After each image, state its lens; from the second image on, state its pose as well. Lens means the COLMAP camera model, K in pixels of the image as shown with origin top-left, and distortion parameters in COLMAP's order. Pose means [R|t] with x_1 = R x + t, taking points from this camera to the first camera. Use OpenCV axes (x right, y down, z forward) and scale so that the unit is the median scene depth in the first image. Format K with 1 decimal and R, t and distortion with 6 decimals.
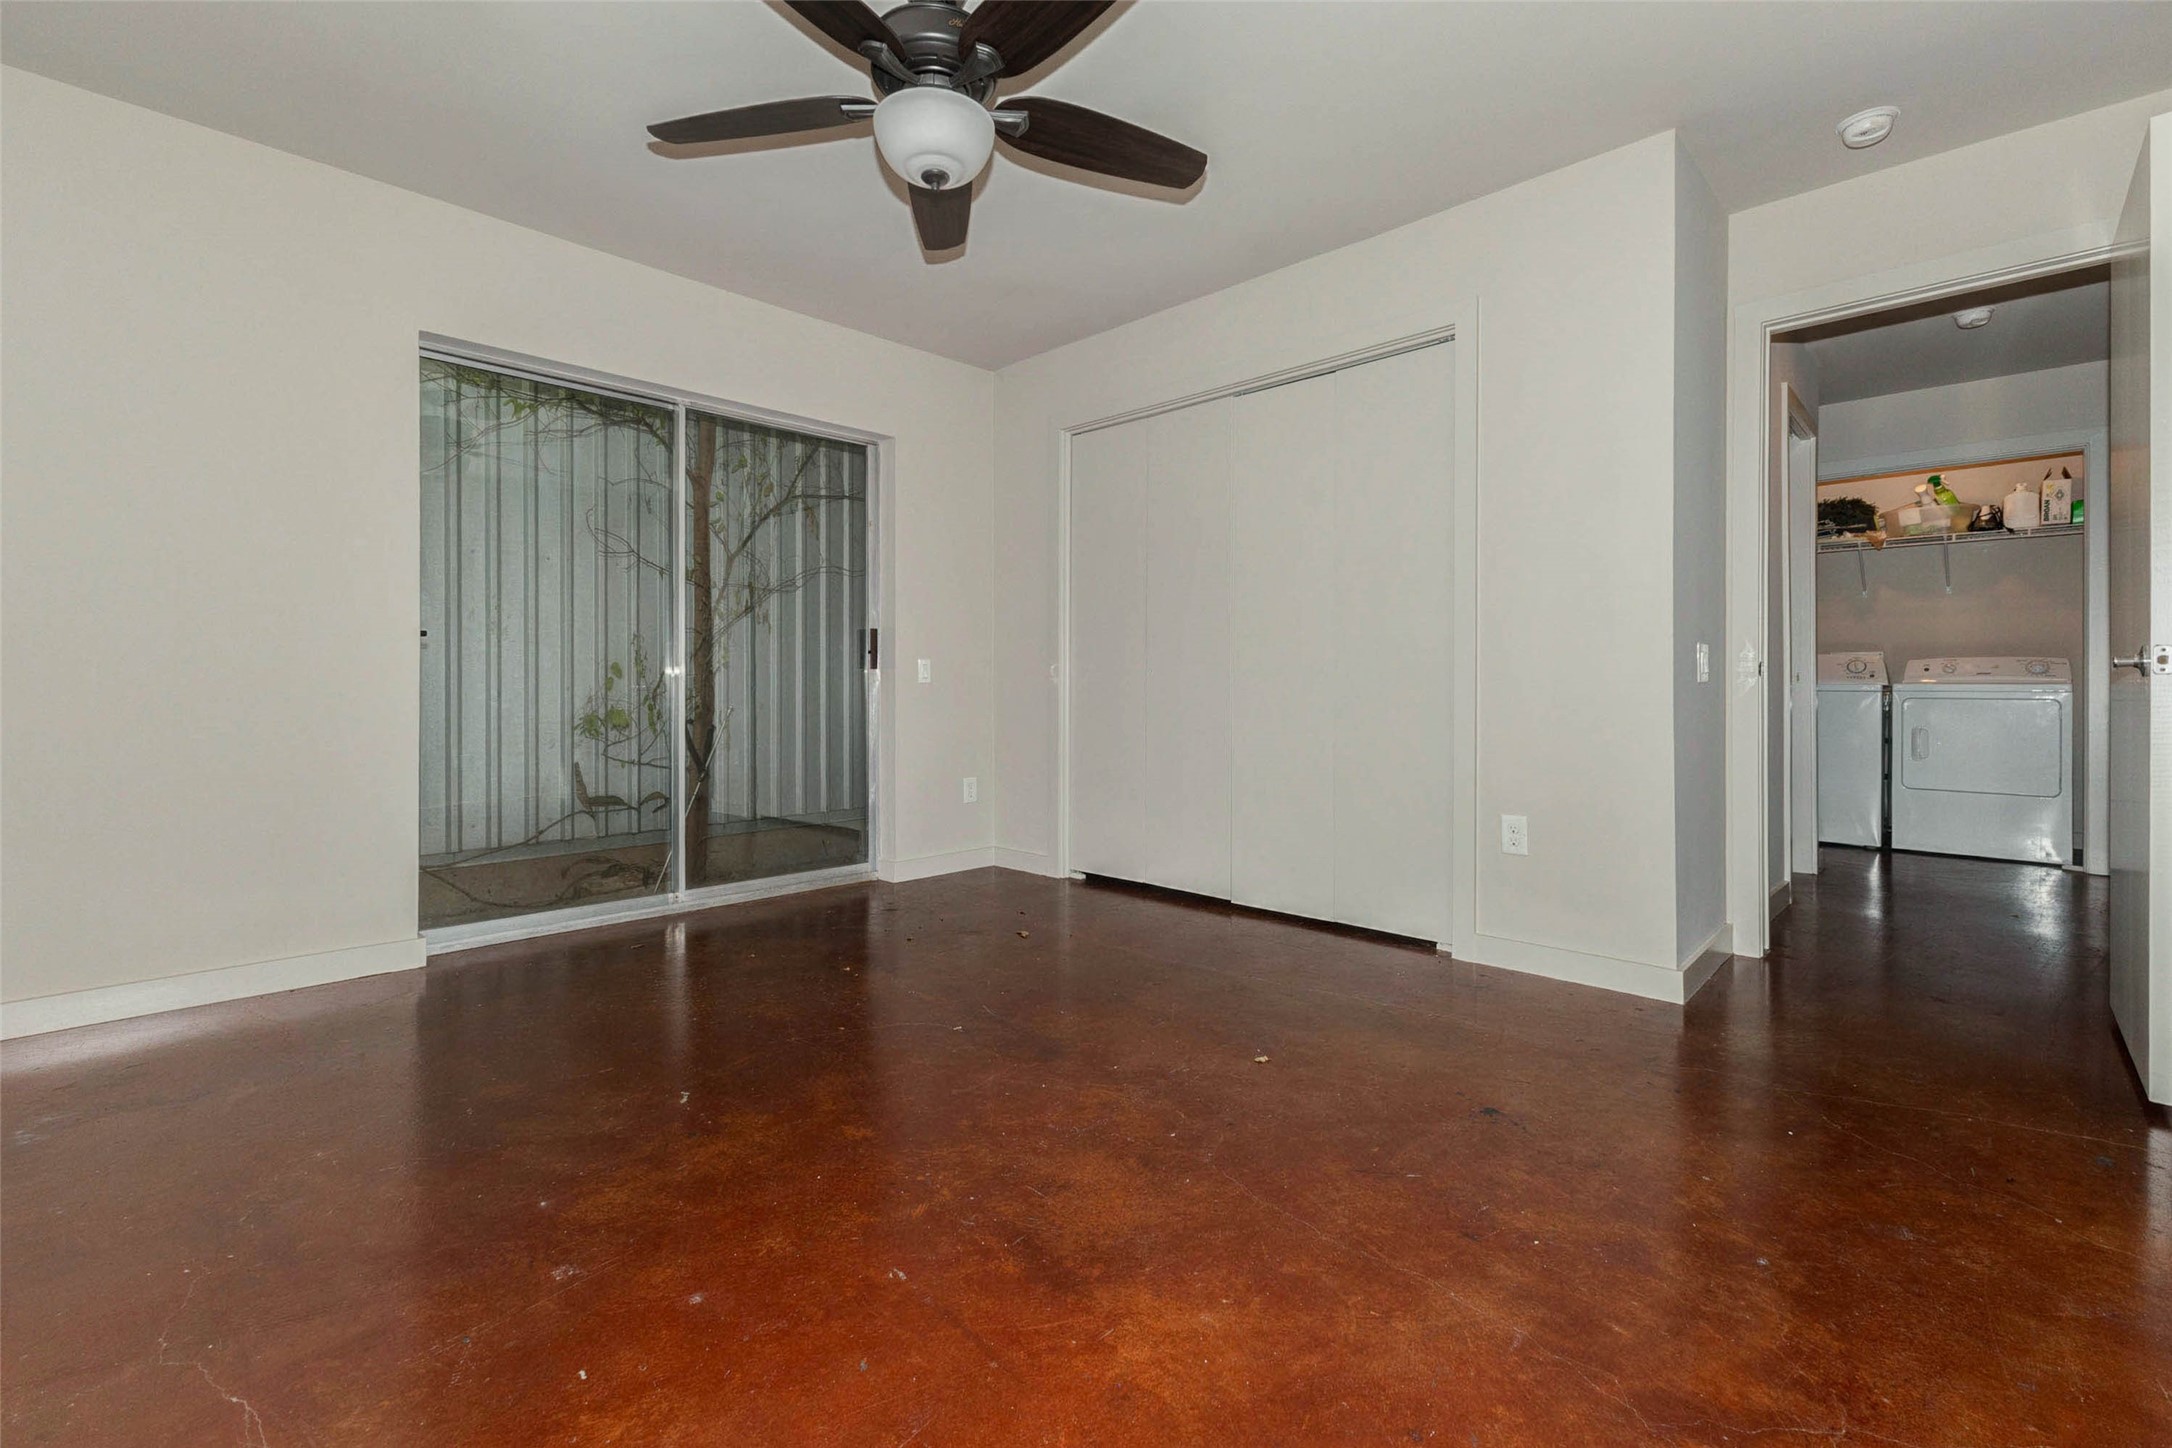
lens RADIAL K [[981.7, 0, 1081.3], [0, 981.7, 686.9], [0, 0, 1]] dist [0.009500, -0.000684]
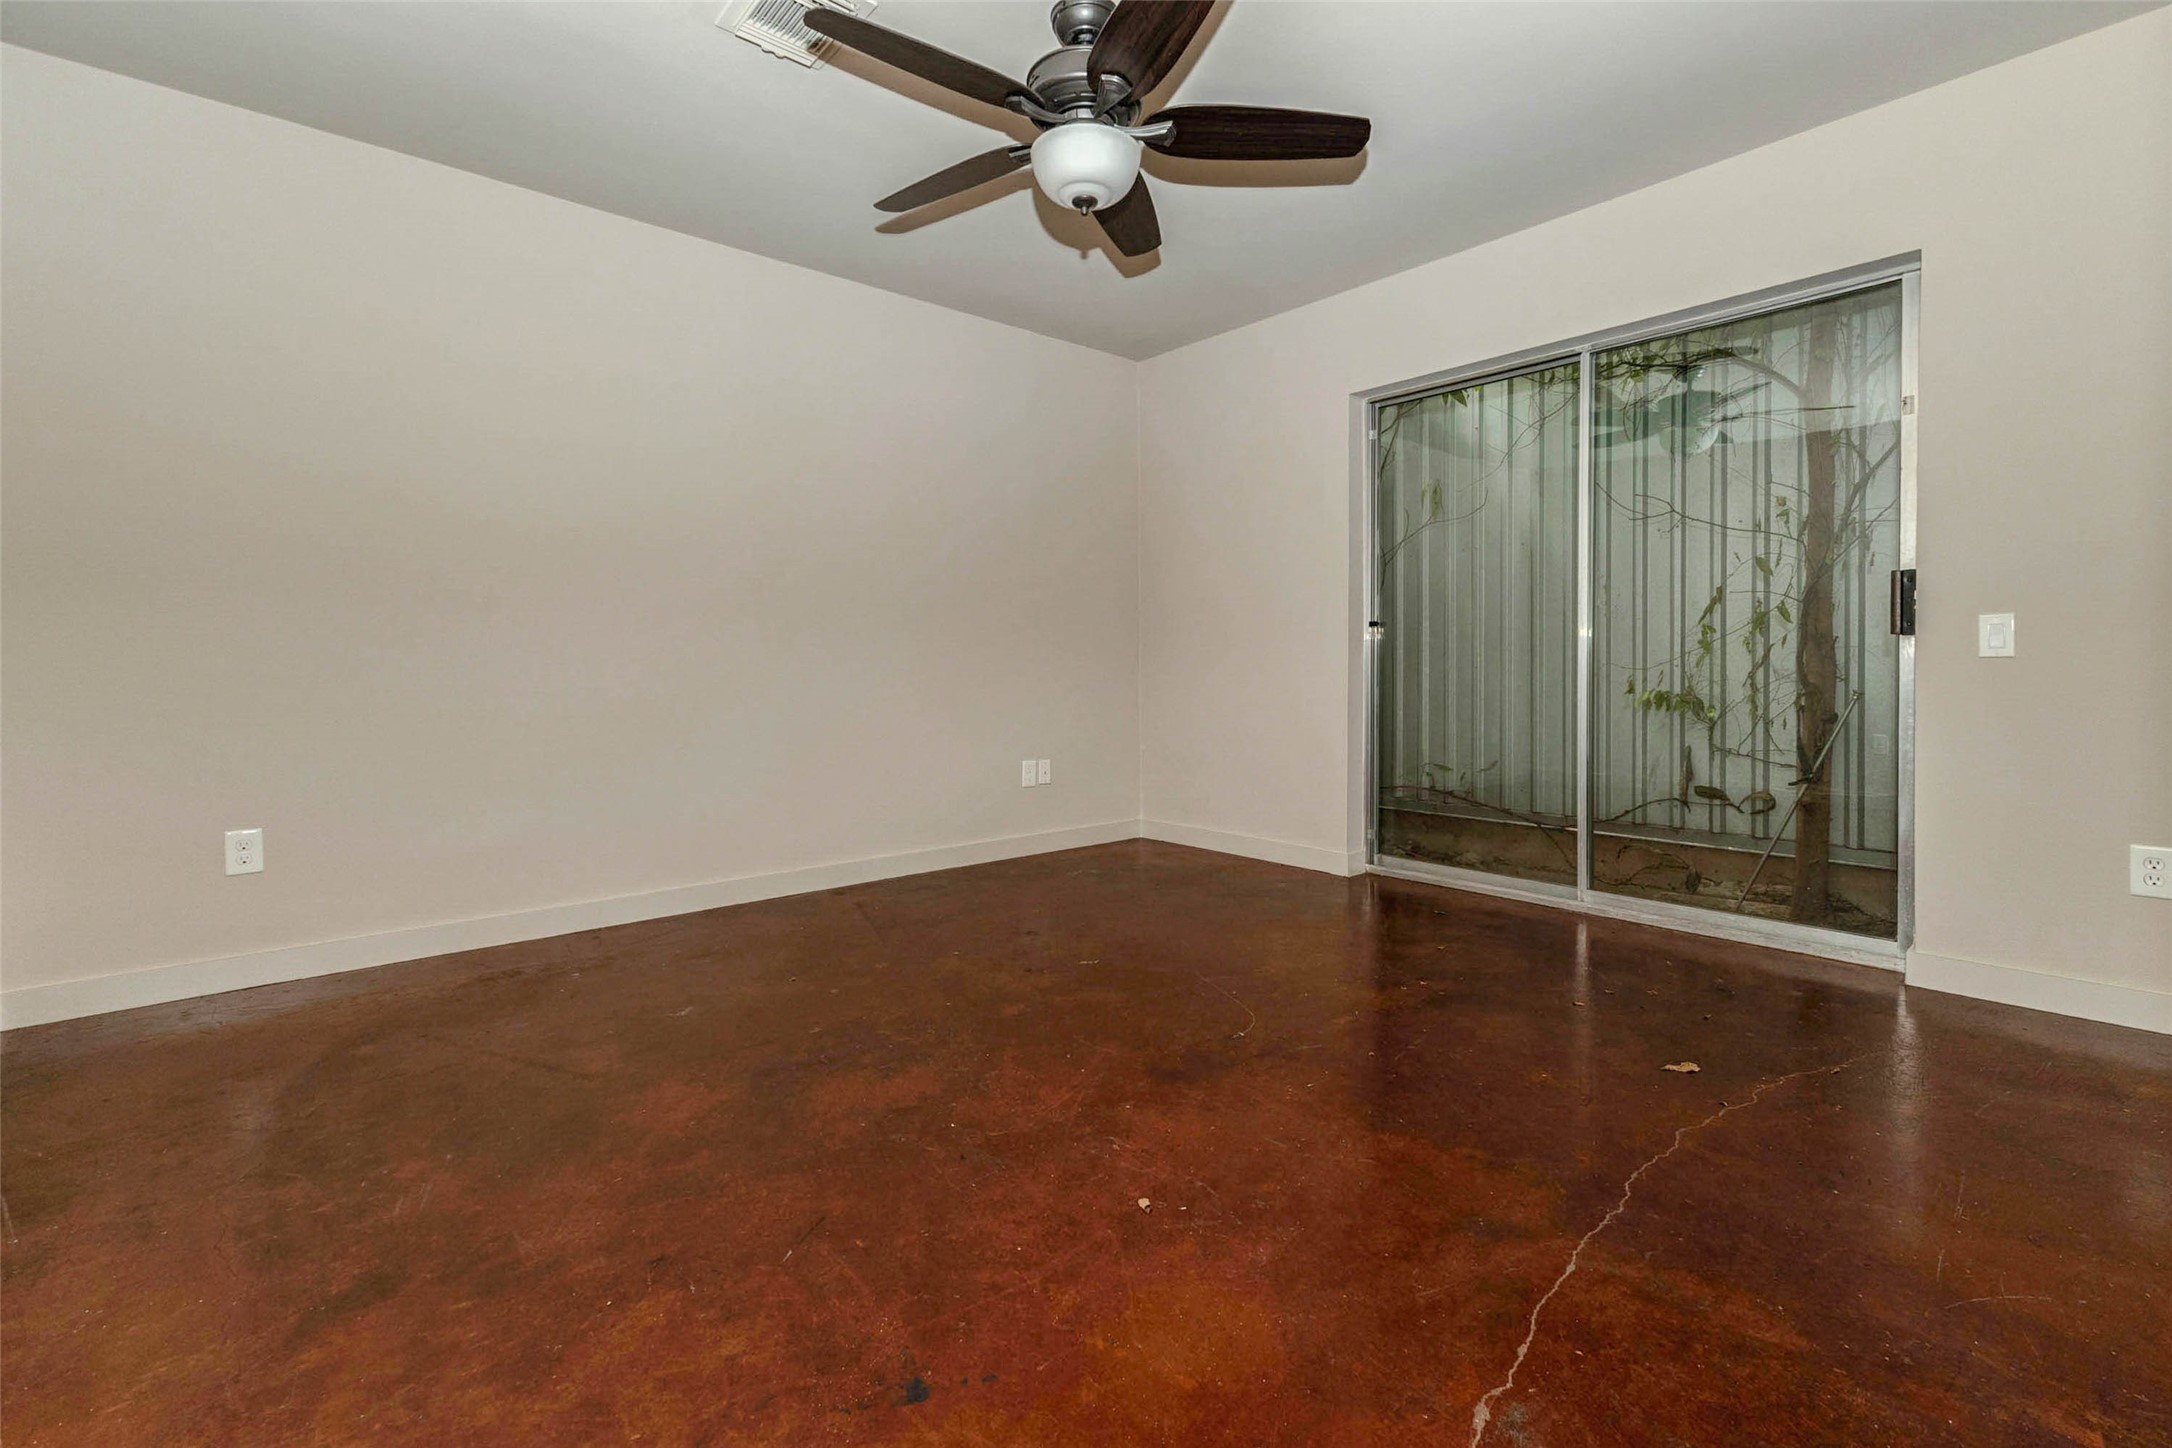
lens RADIAL K [[960.4, 0, 1070.5], [0, 960.4, 708.3], [0, 0, 1]] dist [0.012910, -0.000029]
pose [[-0.103930, 0.045850, -0.993527, 0.623296], [0.003702, 0.998948, 0.045713, -0.002232], [0.994578, 0.001073, -0.103991, 0.746539]]
